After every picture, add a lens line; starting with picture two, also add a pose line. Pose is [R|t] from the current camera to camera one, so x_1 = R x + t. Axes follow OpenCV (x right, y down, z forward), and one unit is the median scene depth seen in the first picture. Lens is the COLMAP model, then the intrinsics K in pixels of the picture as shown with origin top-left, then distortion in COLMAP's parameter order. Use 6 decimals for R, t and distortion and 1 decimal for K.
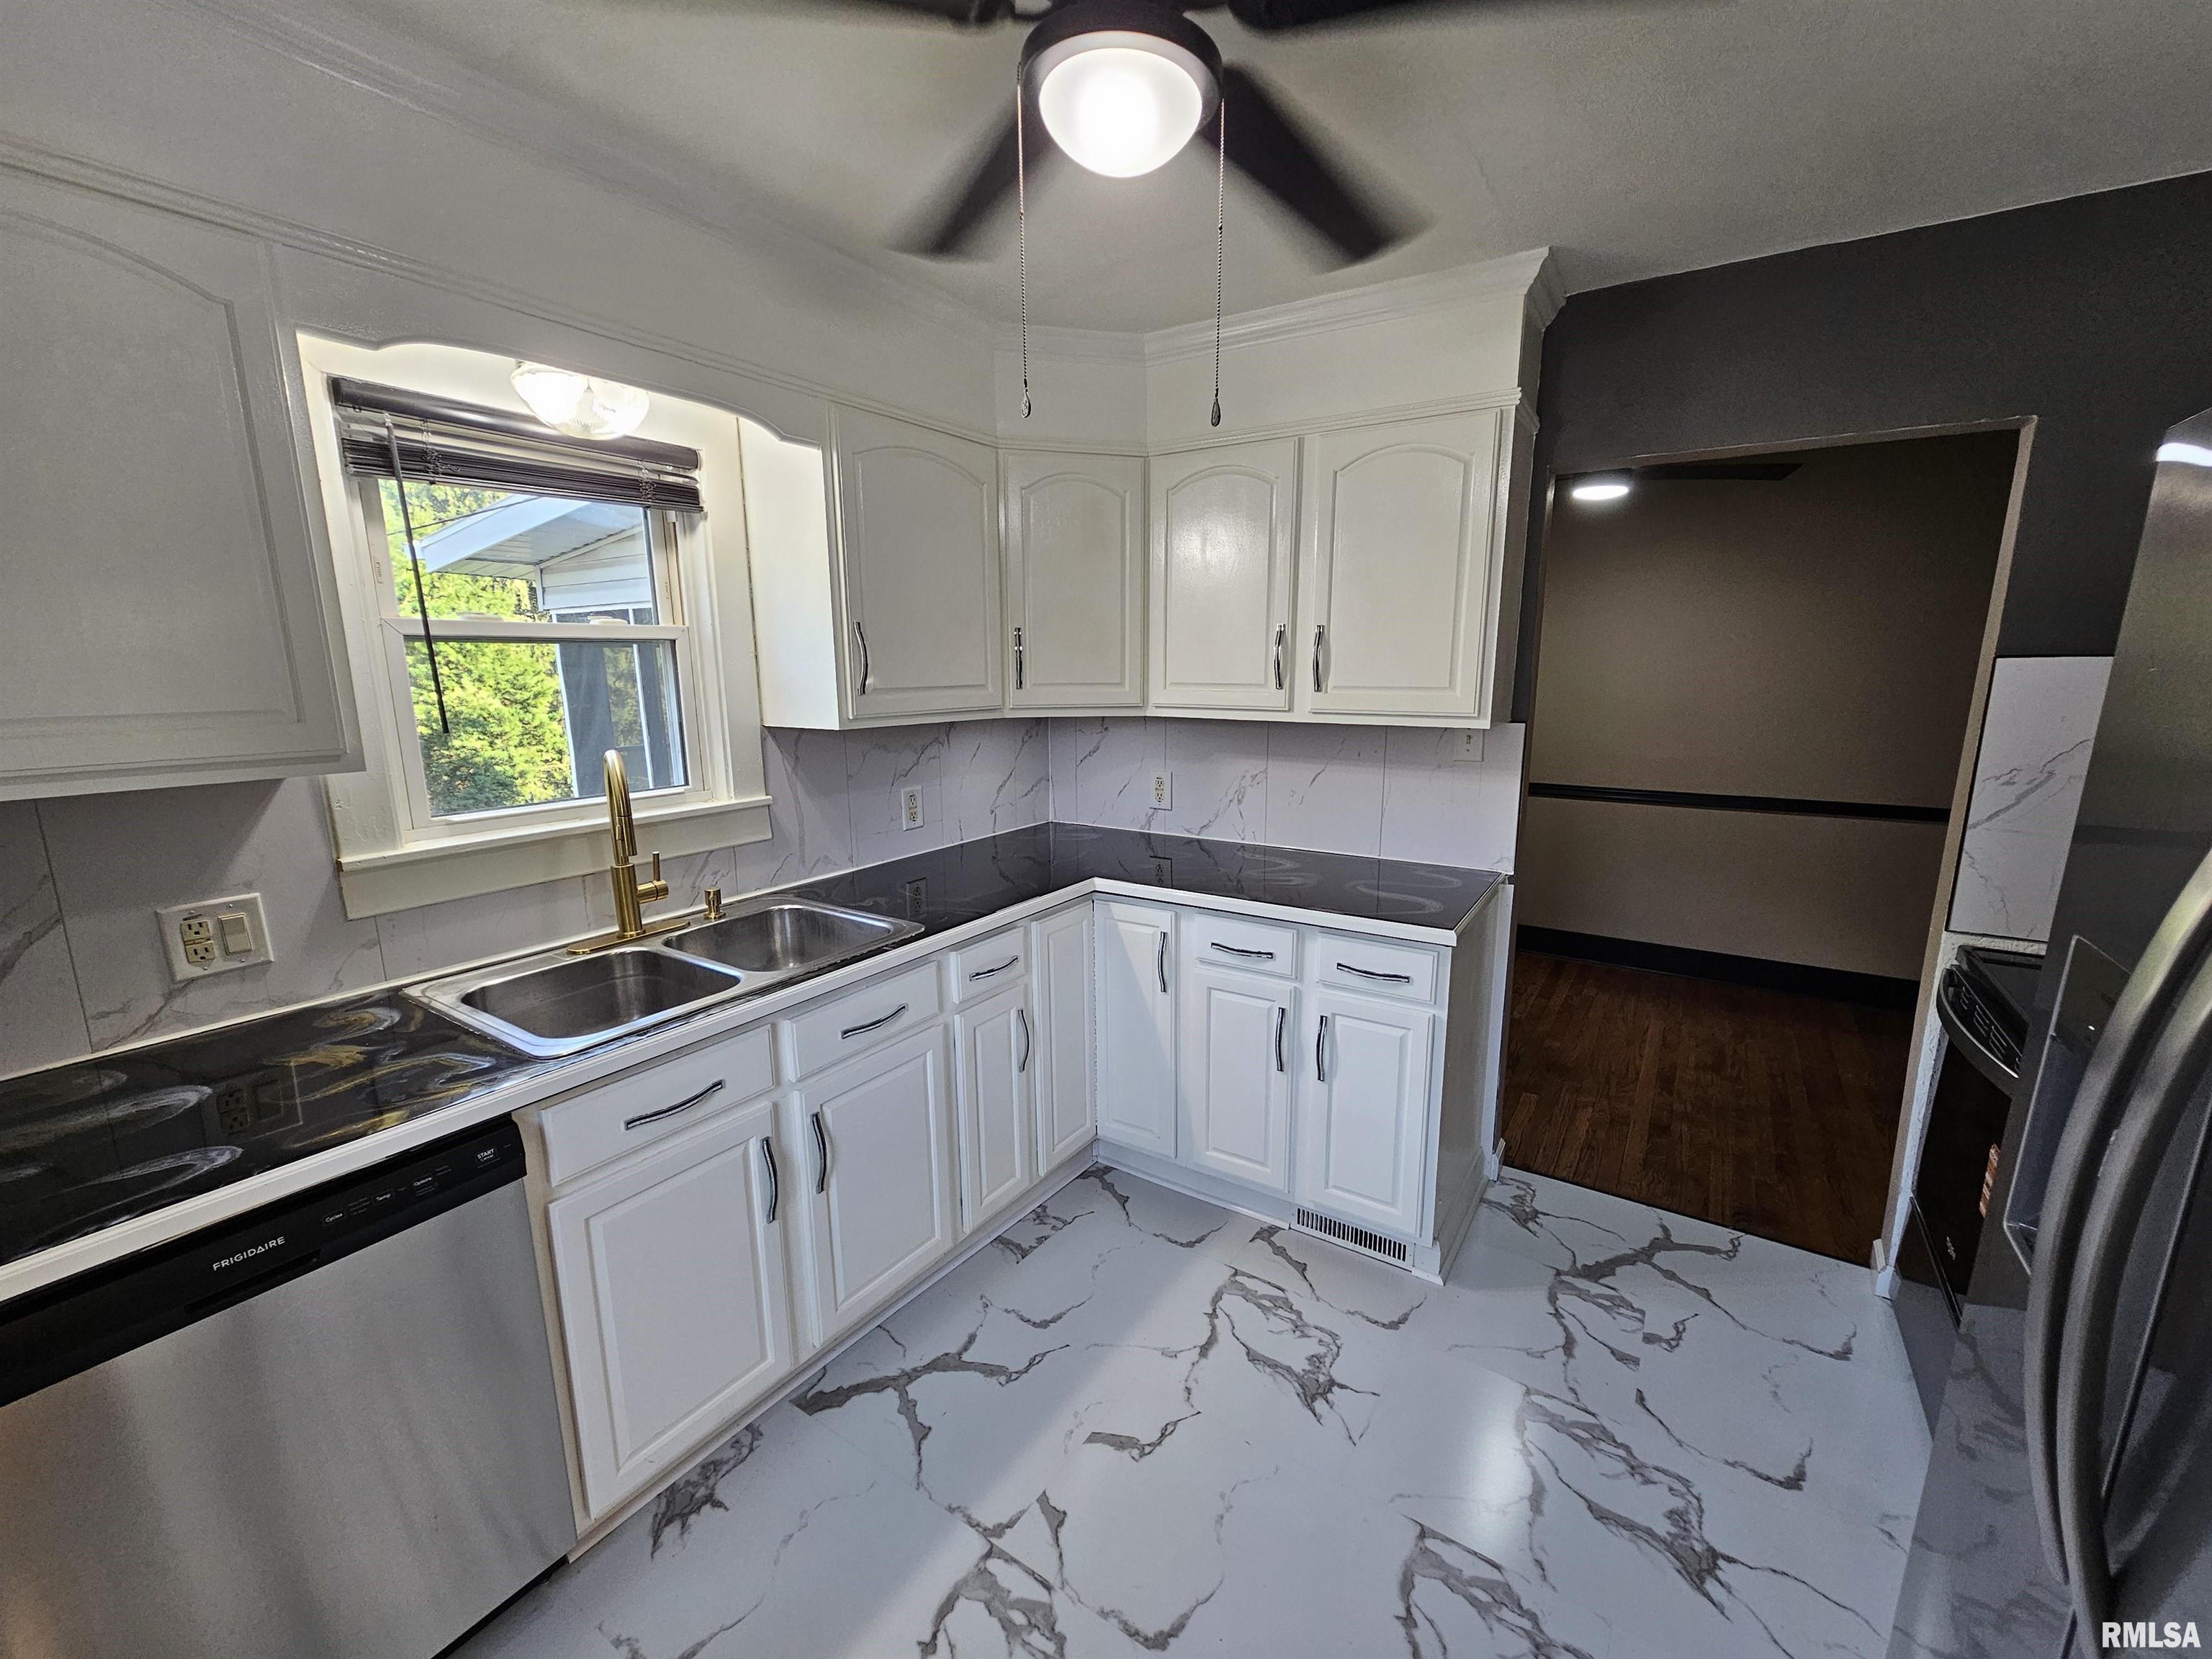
lens RADIAL K [[904.3, 0, 1115.5], [0, 904.3, 841.6], [0, 0, 1]] dist [-0.004233, 0.002234]
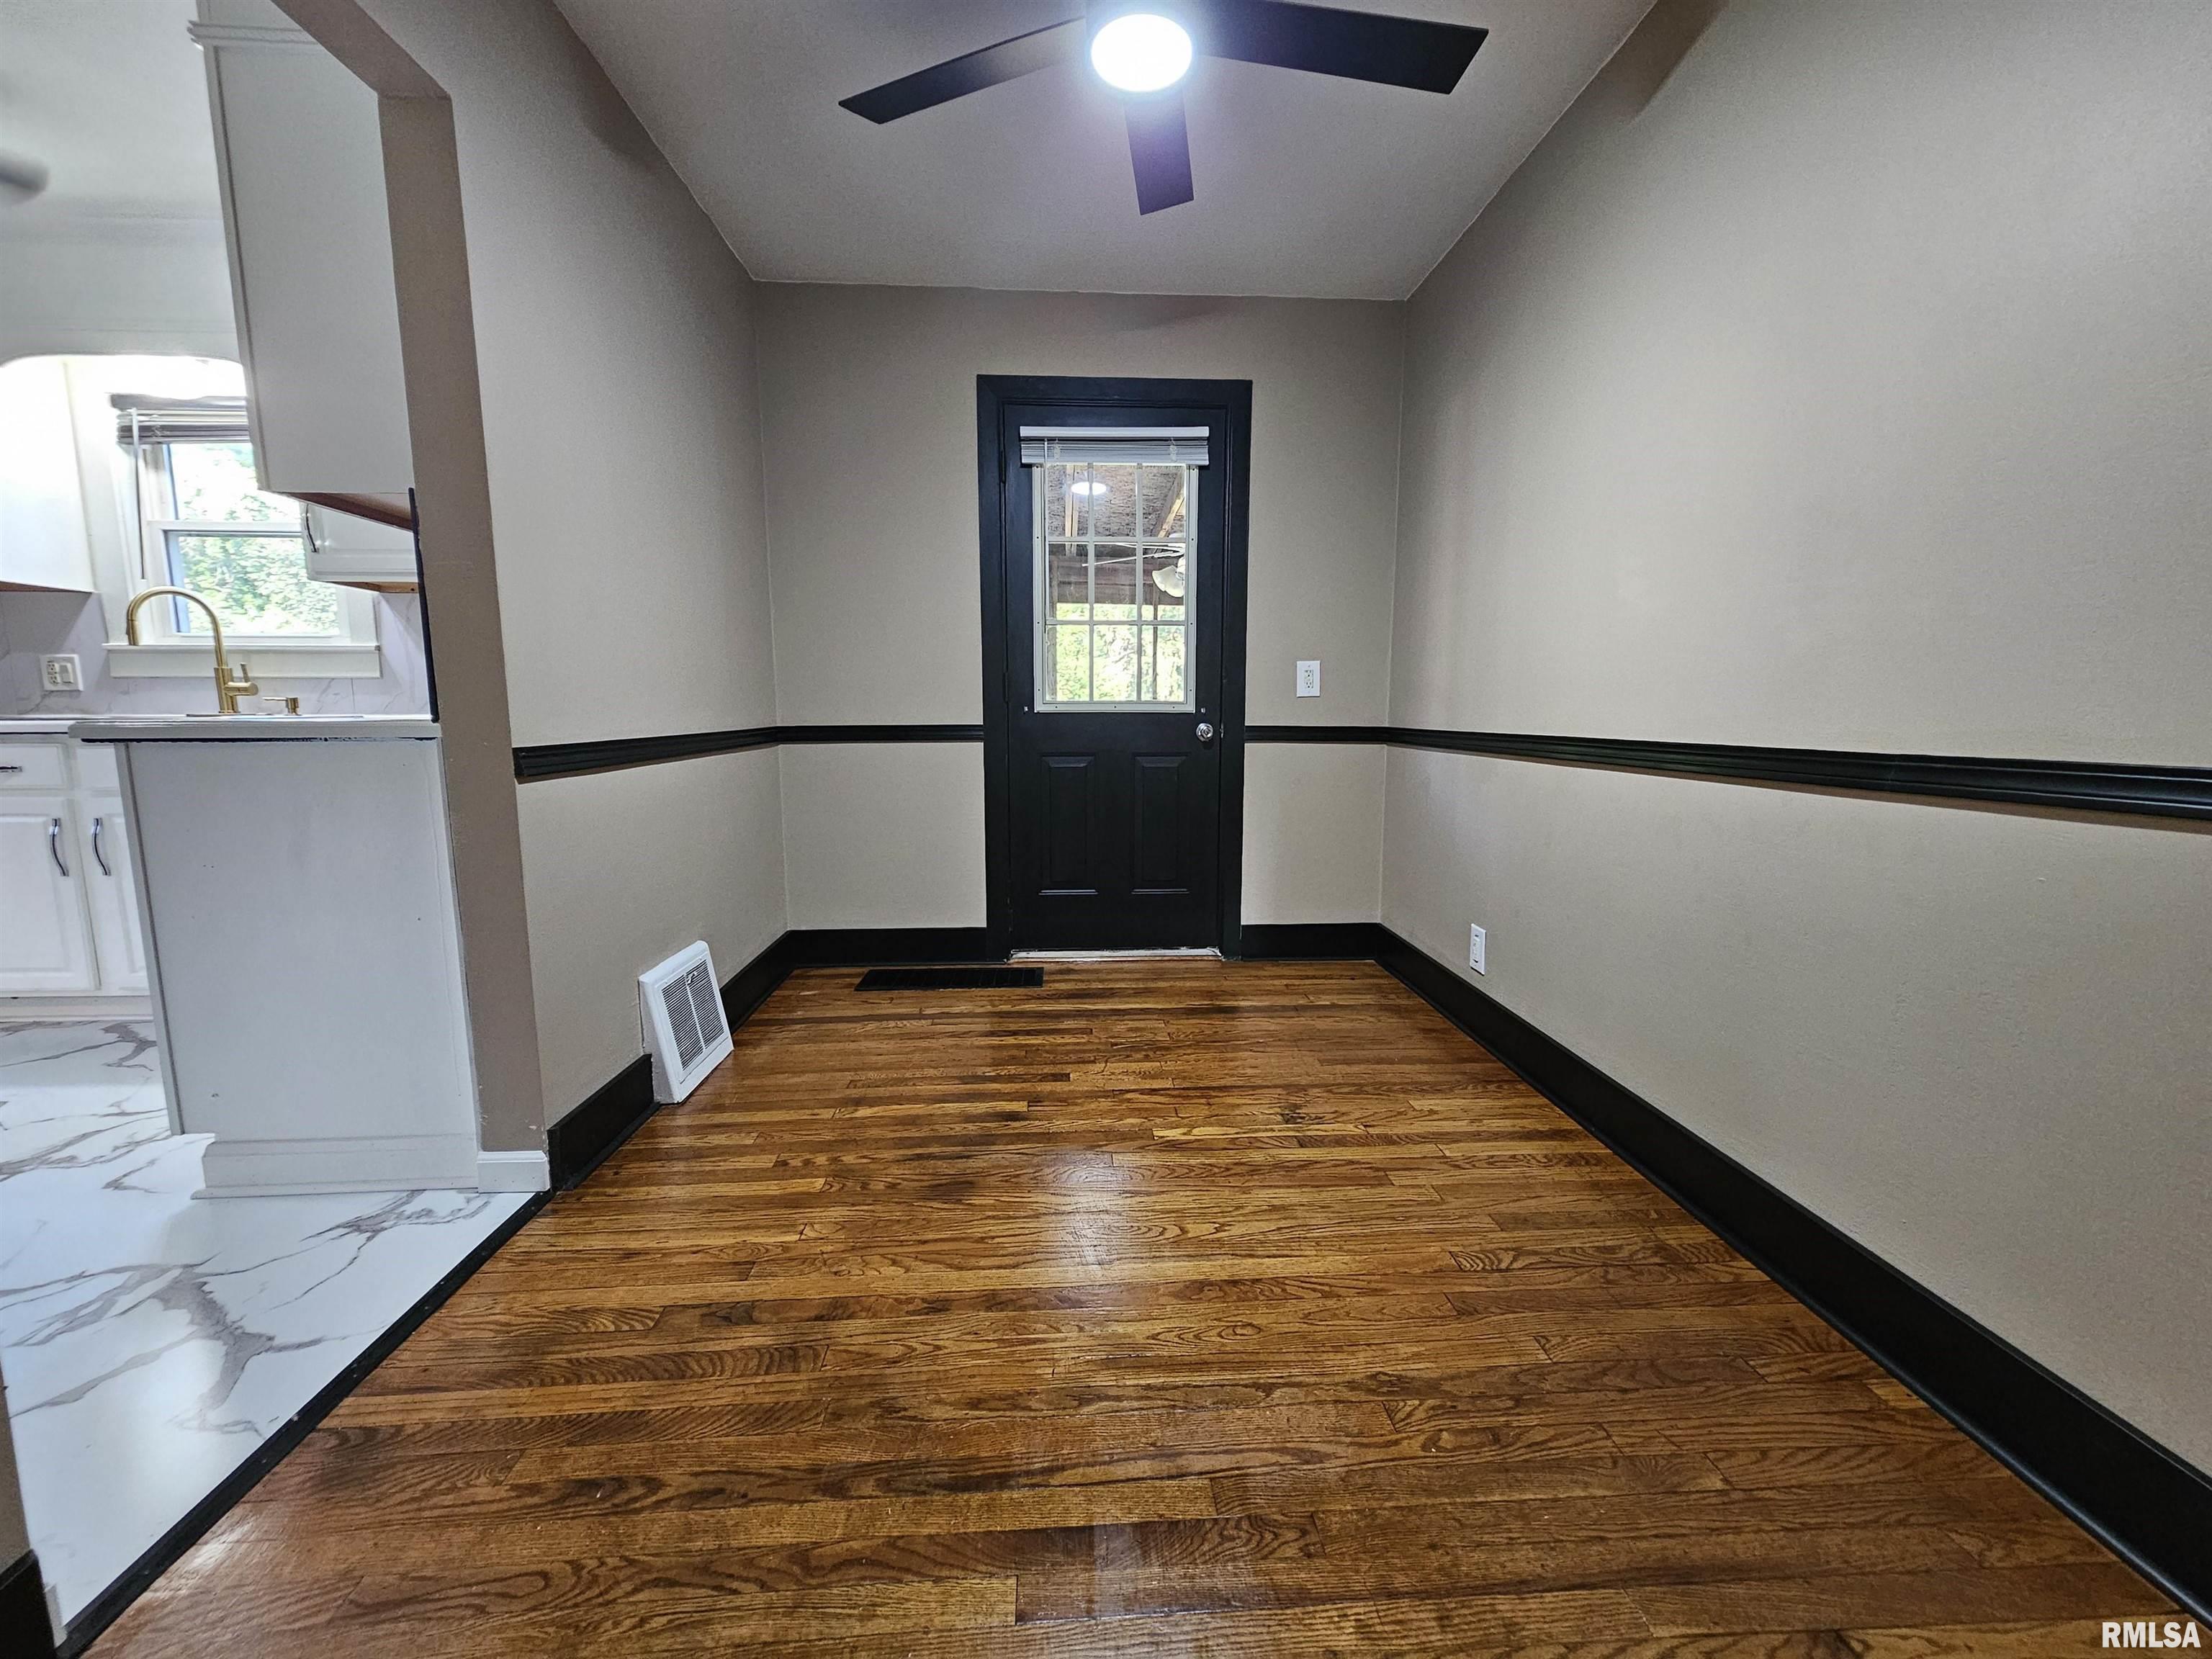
lens RADIAL K [[904.3, 0, 1114.3], [0, 904.3, 837.5], [0, 0, 1]] dist [-0.004233, 0.002234]
pose [[0.600902, 0.115156, -0.790984, 1.415408], [-0.162131, 0.986557, 0.020459, 0.028156], [0.782707, 0.115949, 0.611494, 1.089812]]
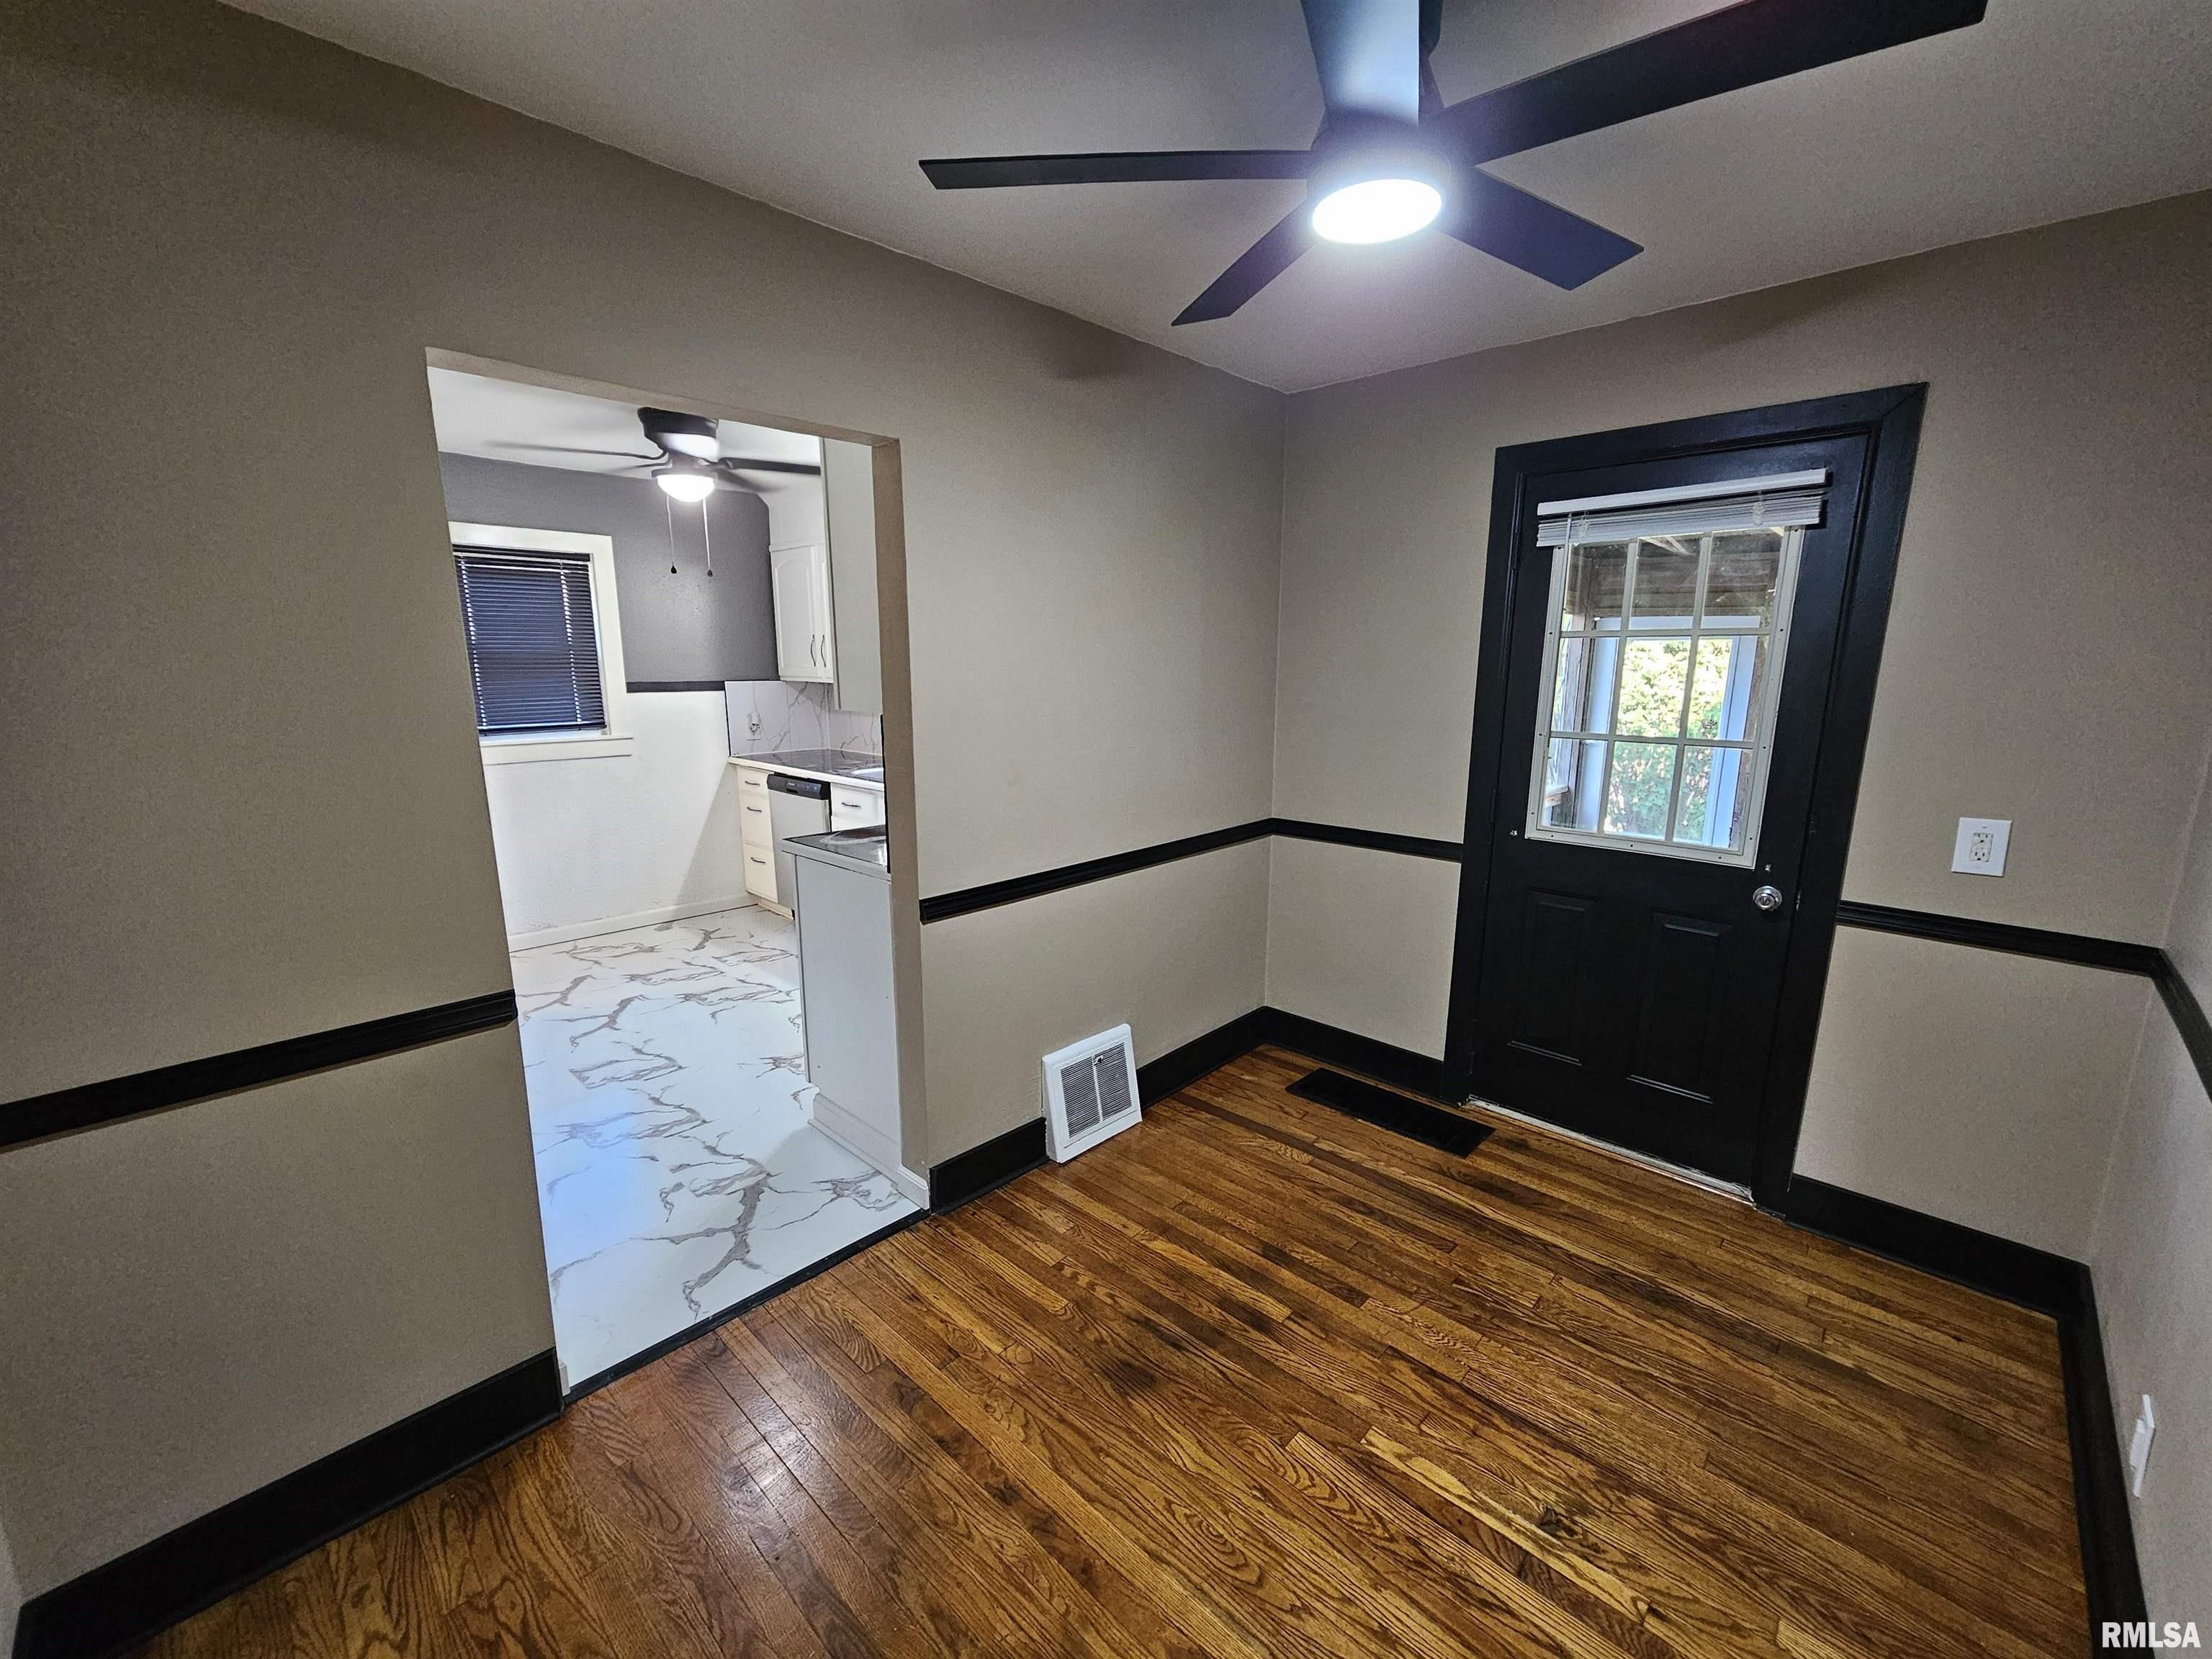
lens RADIAL K [[904.3, 0, 1113.6], [0, 904.3, 837.4], [0, 0, 1]] dist [-0.004233, 0.002234]
pose [[-0.177604, 0.198257, -0.963925, 1.449064], [-0.197700, 0.952340, 0.232301, -0.297752], [0.964039, 0.231825, -0.129944, 1.477814]]
